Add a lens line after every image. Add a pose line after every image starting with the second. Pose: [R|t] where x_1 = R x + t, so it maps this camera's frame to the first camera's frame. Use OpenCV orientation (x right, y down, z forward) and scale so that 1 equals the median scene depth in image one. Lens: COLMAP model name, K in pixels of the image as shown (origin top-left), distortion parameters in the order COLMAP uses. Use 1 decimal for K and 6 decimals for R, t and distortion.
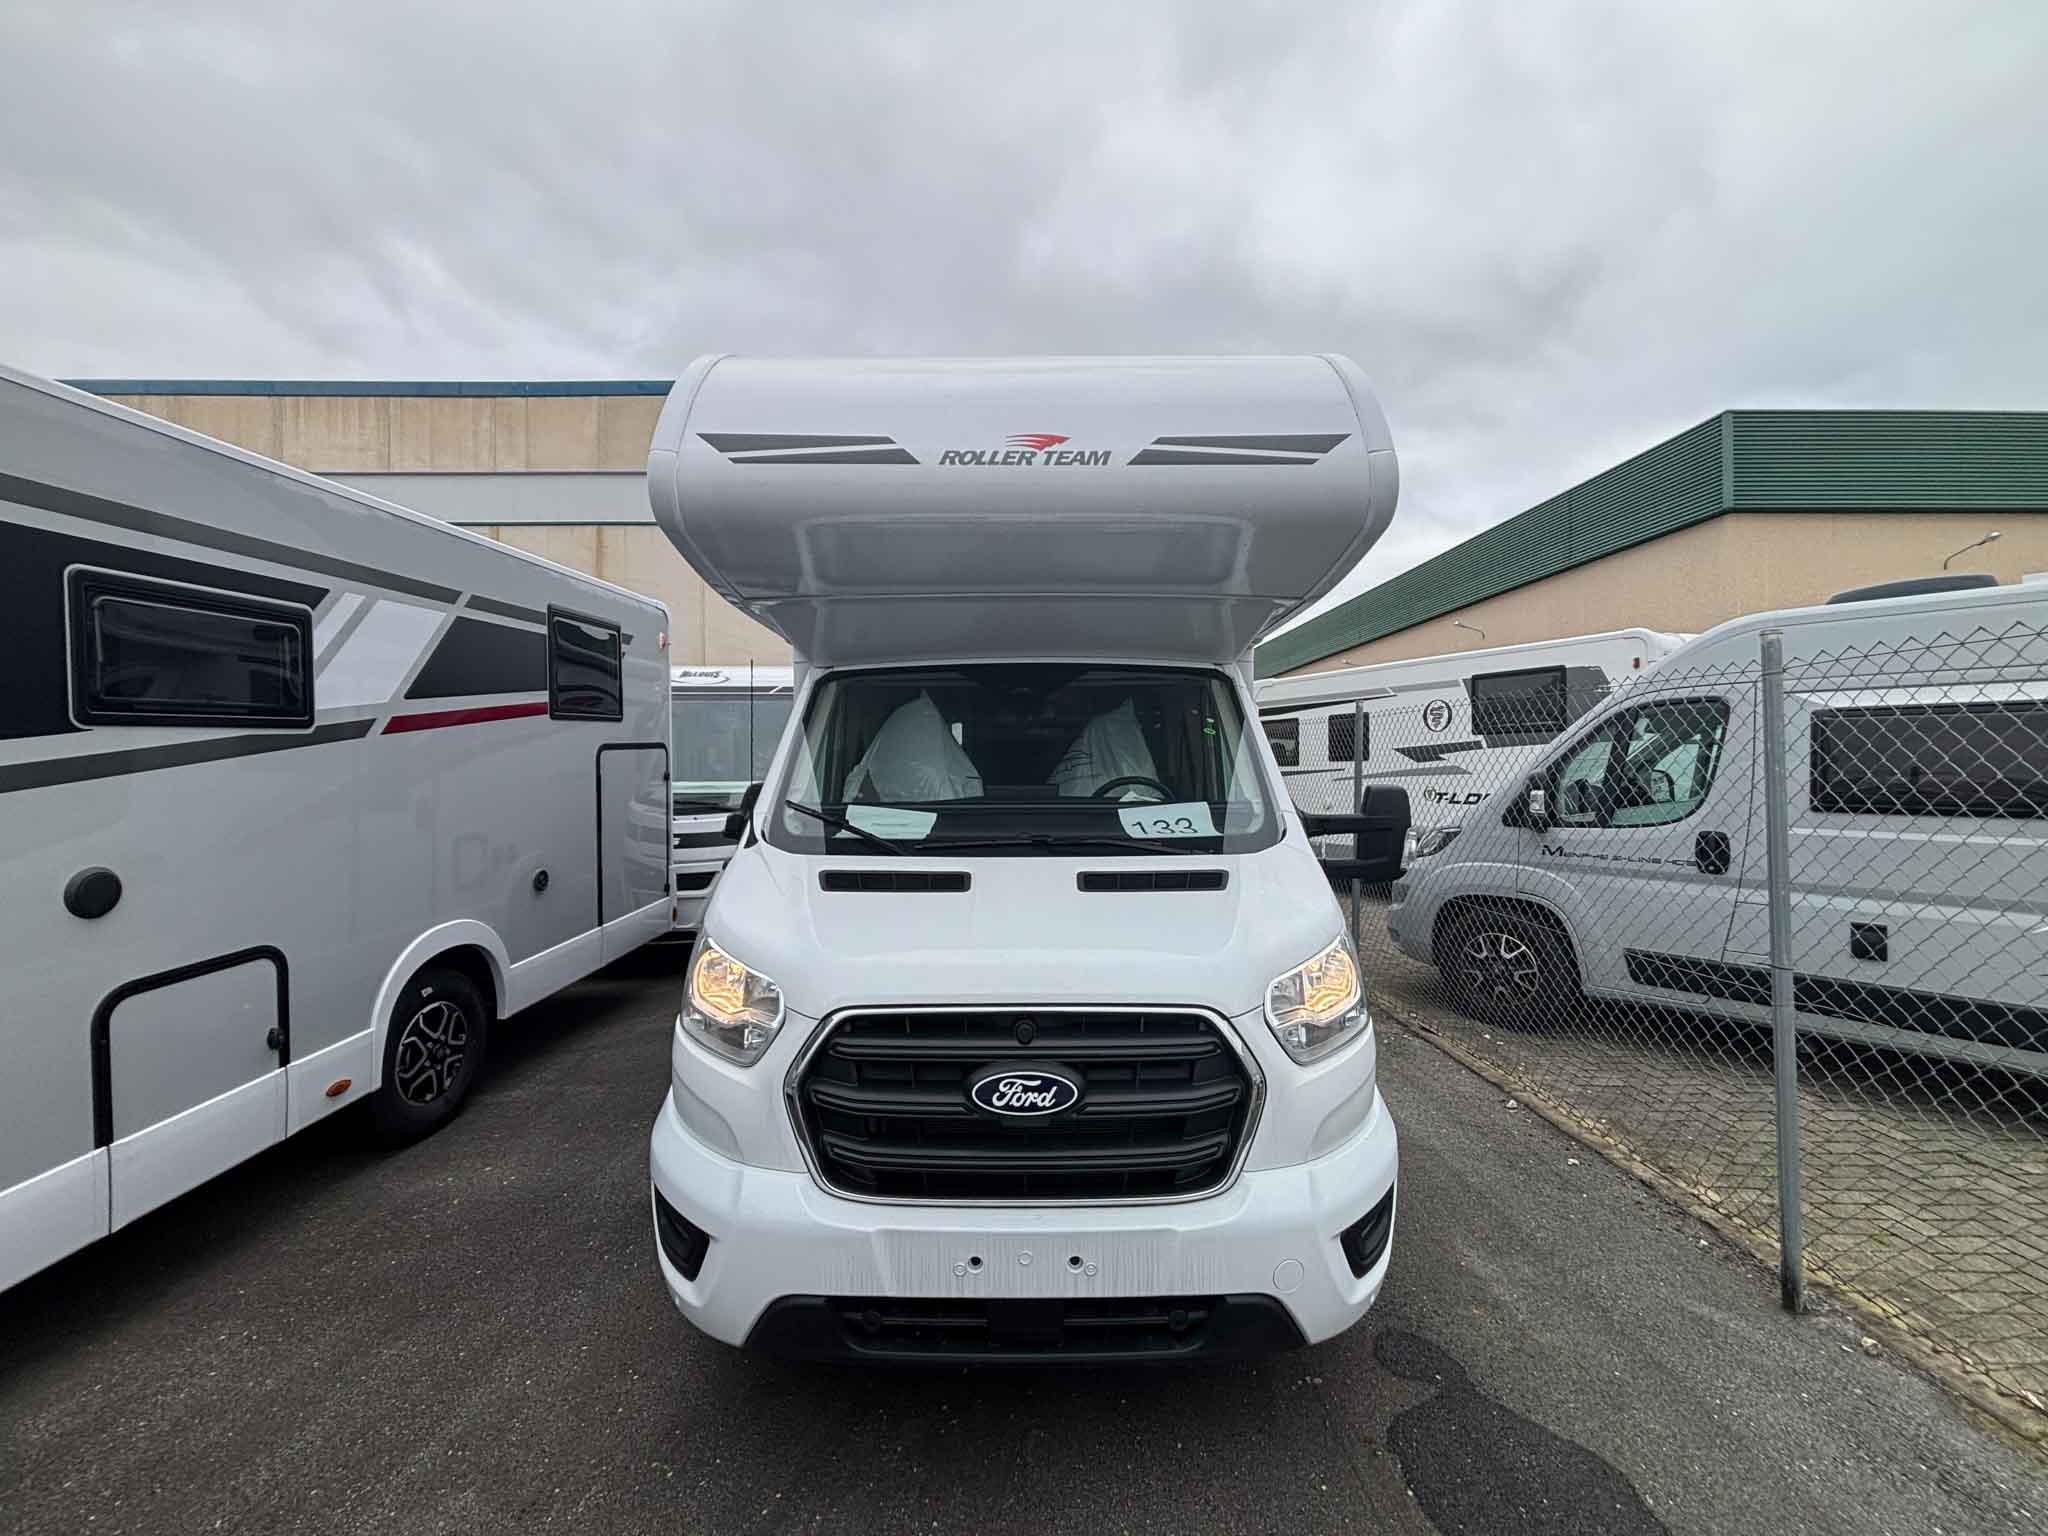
lens RADIAL K [[821.0, 0, 1029.6], [0, 821.0, 760.8], [0, 0, 1]] dist [0.001024, -0.000799]
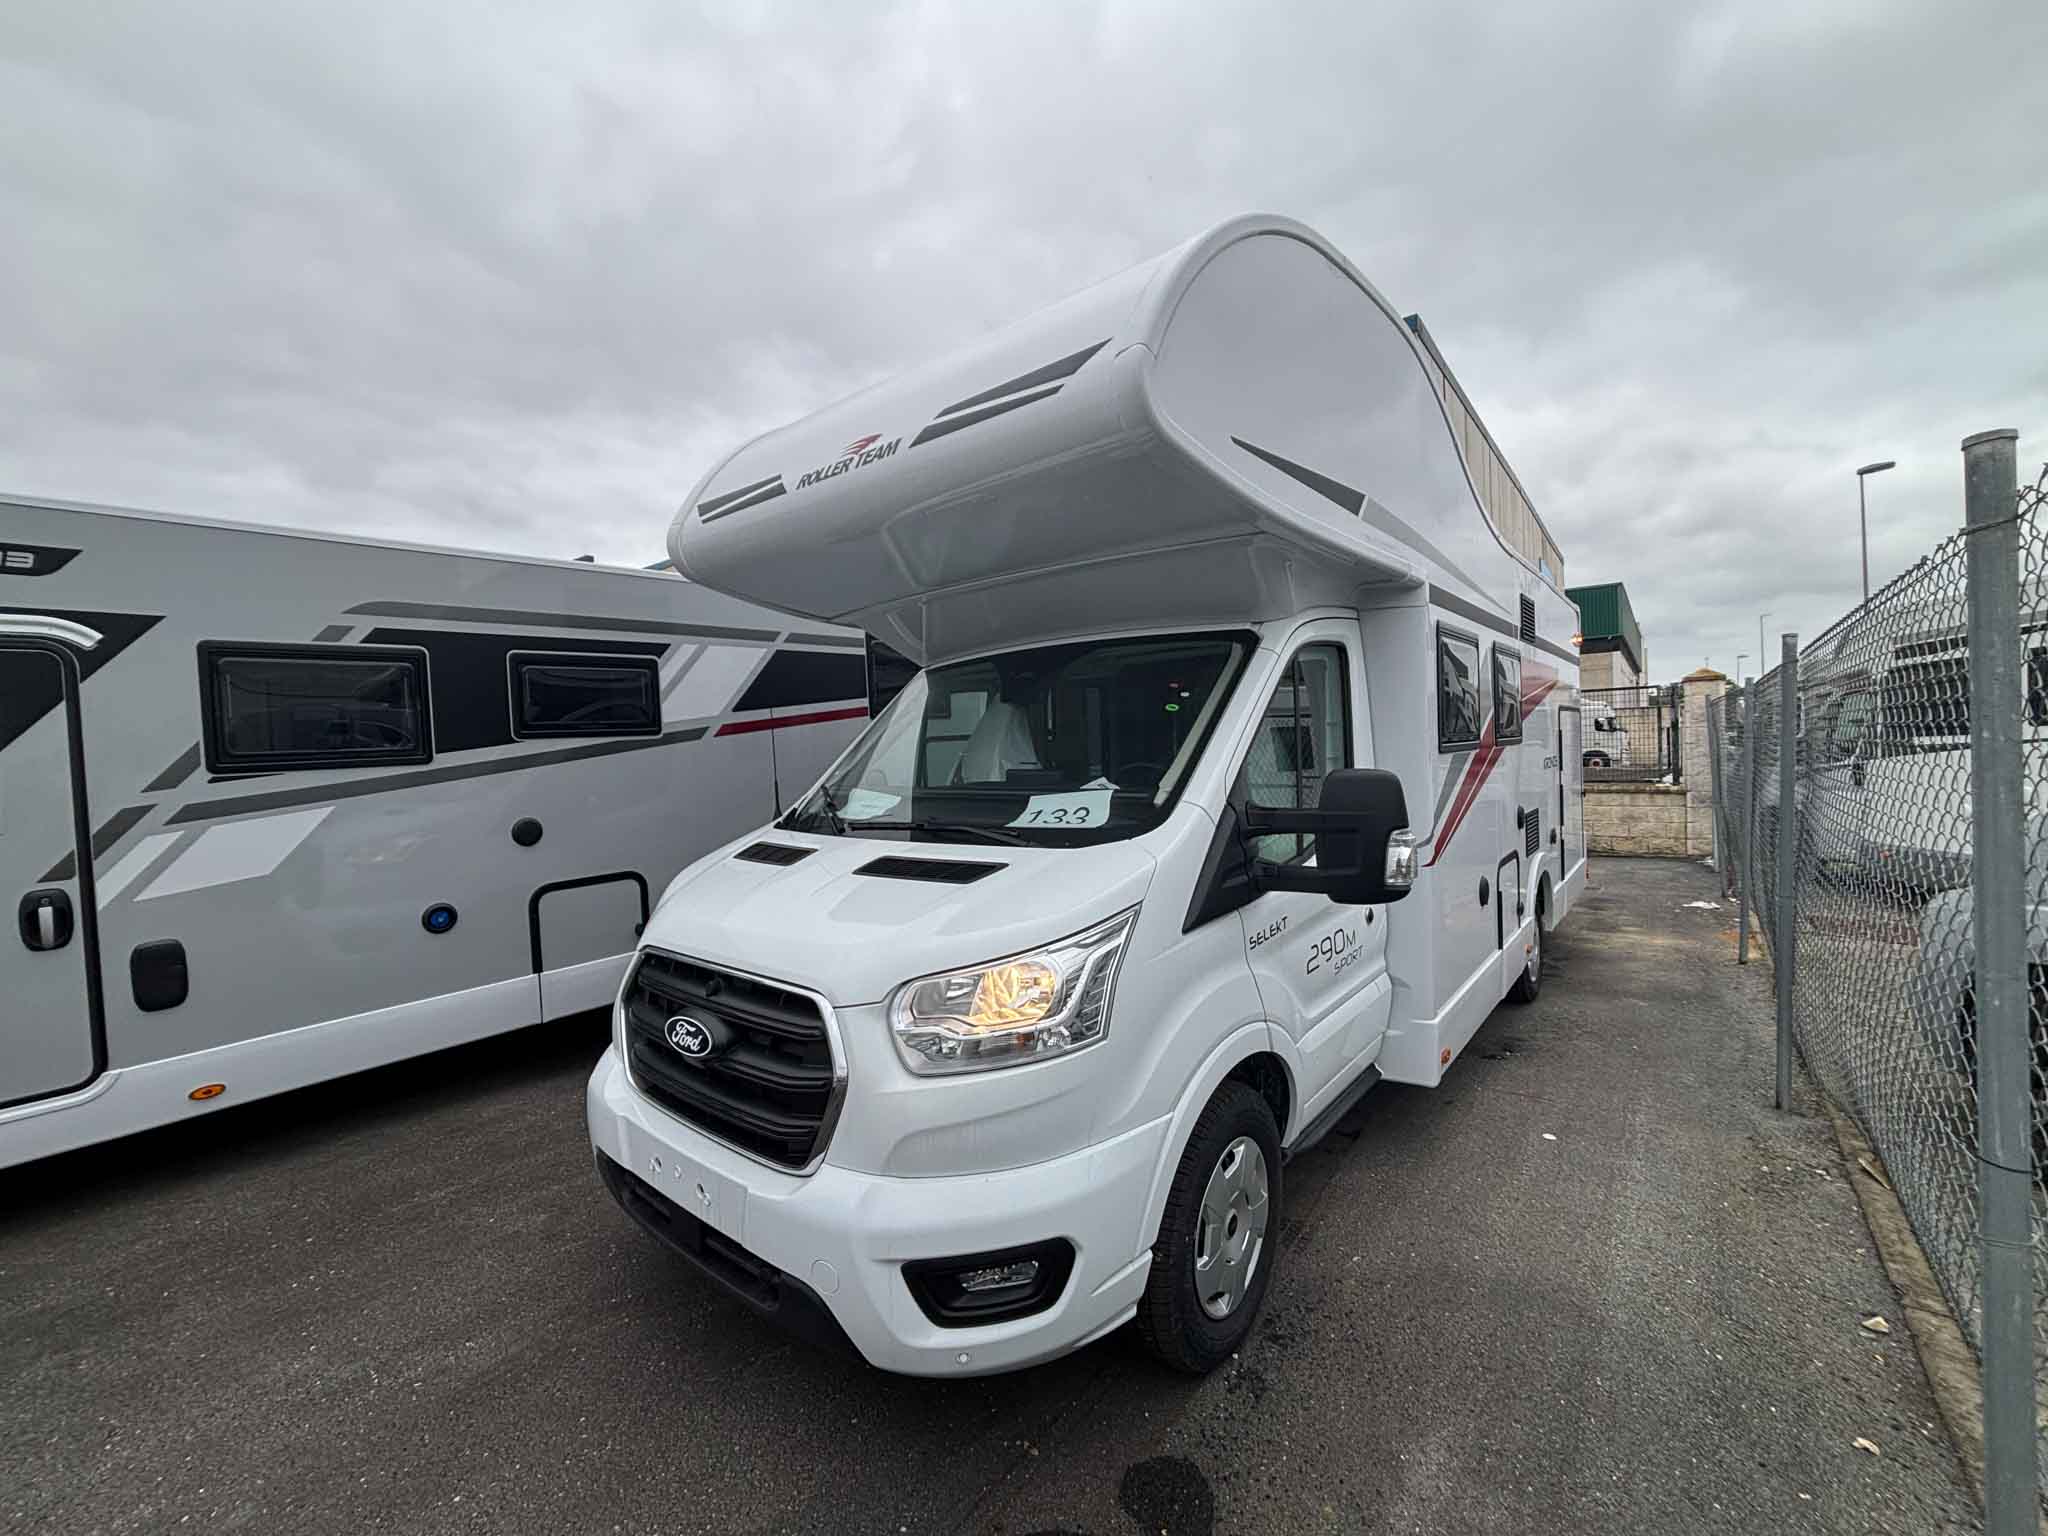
lens RADIAL K [[821.0, 0, 1029.0], [0, 821.0, 763.1], [0, 0, 1]] dist [0.001024, -0.000799]
pose [[0.770063, -0.006562, -0.637935, 0.854923], [0.020680, 0.999678, 0.014680, 0.007130], [0.637633, -0.024497, 0.769951, 0.320080]]
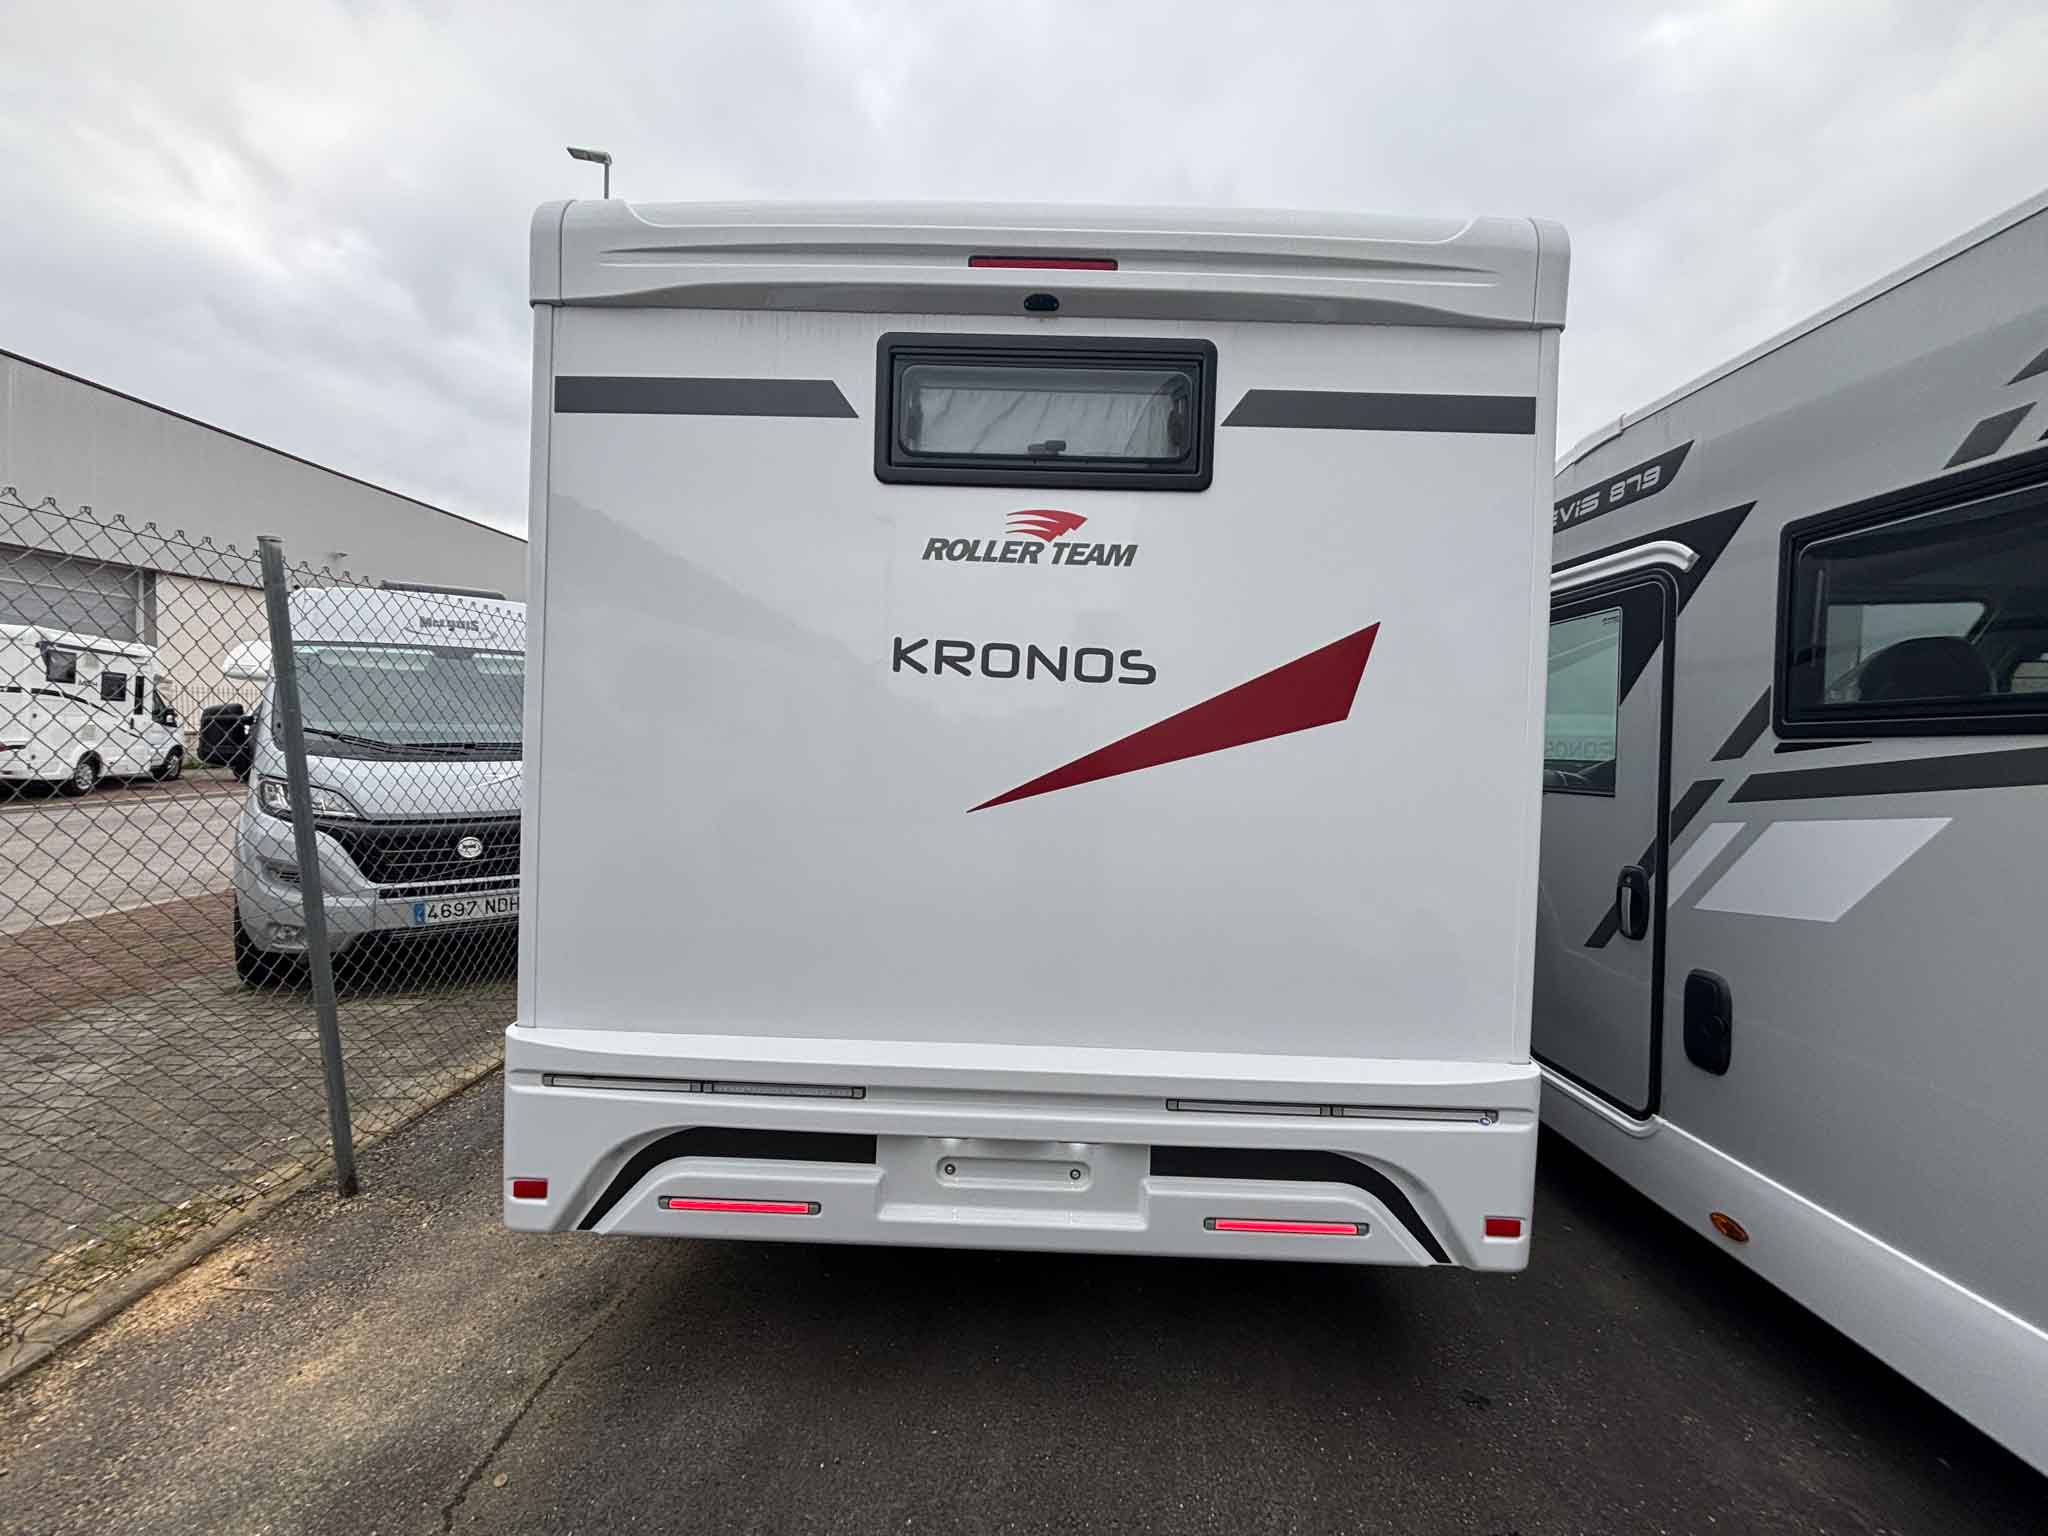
lens RADIAL K [[821.0, 0, 1019.7], [0, 821.0, 763.2], [0, 0, 1]] dist [0.001024, -0.000799]
pose [[-0.999677, -0.025295, -0.002395, 0.245821], [-0.025374, 0.998766, 0.042690, 0.017697], [0.001312, 0.042737, -0.999085, 0.872488]]
